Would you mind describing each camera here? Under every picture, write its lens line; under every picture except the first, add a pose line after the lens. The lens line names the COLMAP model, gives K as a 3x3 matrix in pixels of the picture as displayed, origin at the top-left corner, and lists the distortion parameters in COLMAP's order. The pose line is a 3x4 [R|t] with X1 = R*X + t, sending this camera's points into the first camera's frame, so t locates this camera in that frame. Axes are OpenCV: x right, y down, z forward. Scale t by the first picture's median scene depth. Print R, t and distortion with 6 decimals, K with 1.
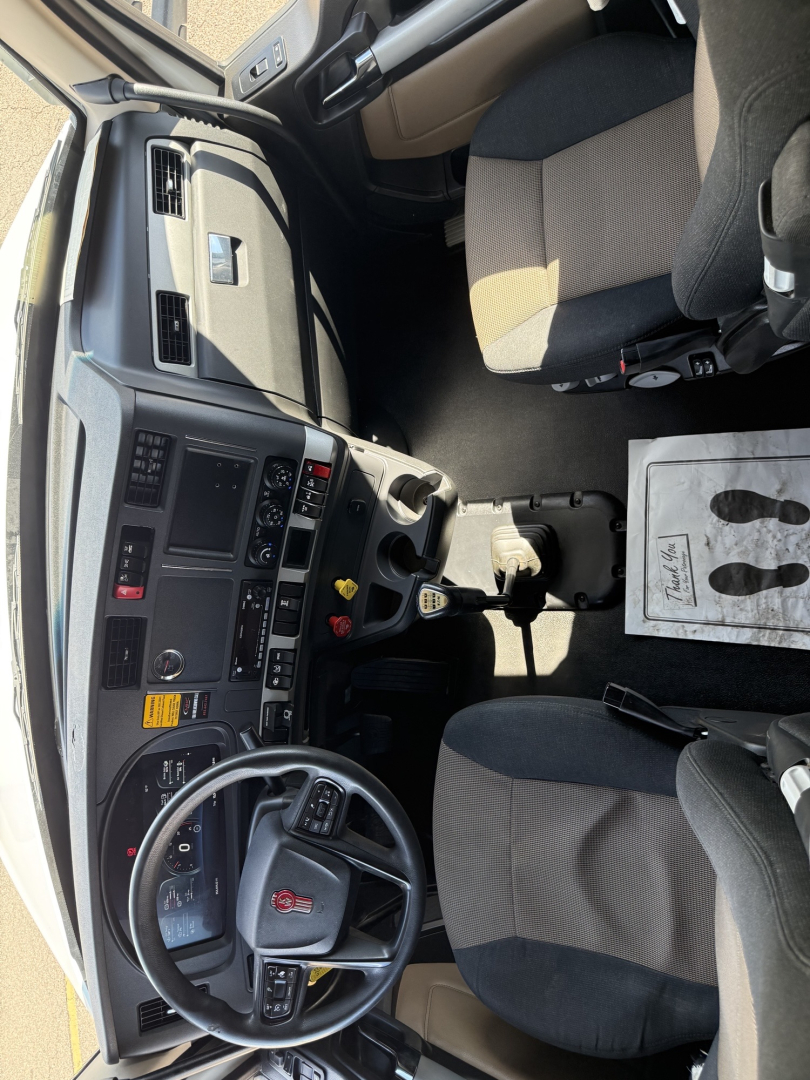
lens RADIAL K [[828.6, 0, 405.0], [0, 828.6, 540.0], [0, 0, 1]] dist [0.134403, -0.006694]
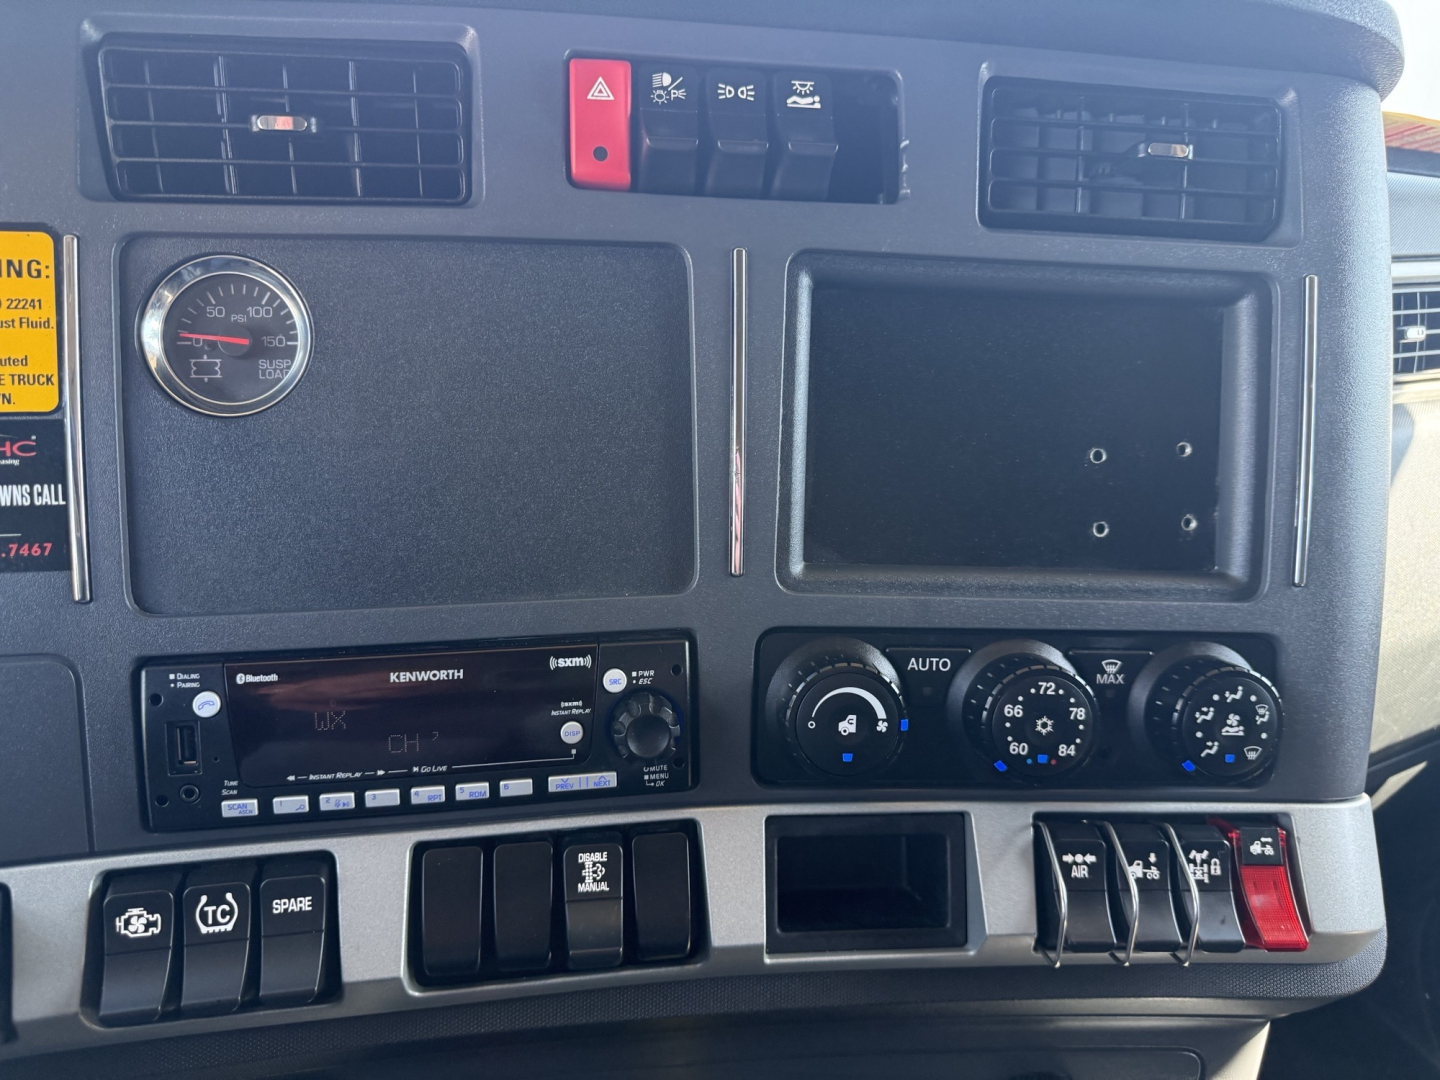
lens RADIAL K [[1070.4, 0, 696.2], [0, 1070.4, 558.3], [0, 0, 1]] dist [-0.005751, 0.005800]
pose [[0.256244, 0.881118, -0.397455, -0.104700], [-0.919915, 0.096037, -0.380175, 0.142607], [-0.296809, 0.463043, 0.835162, 0.755160]]
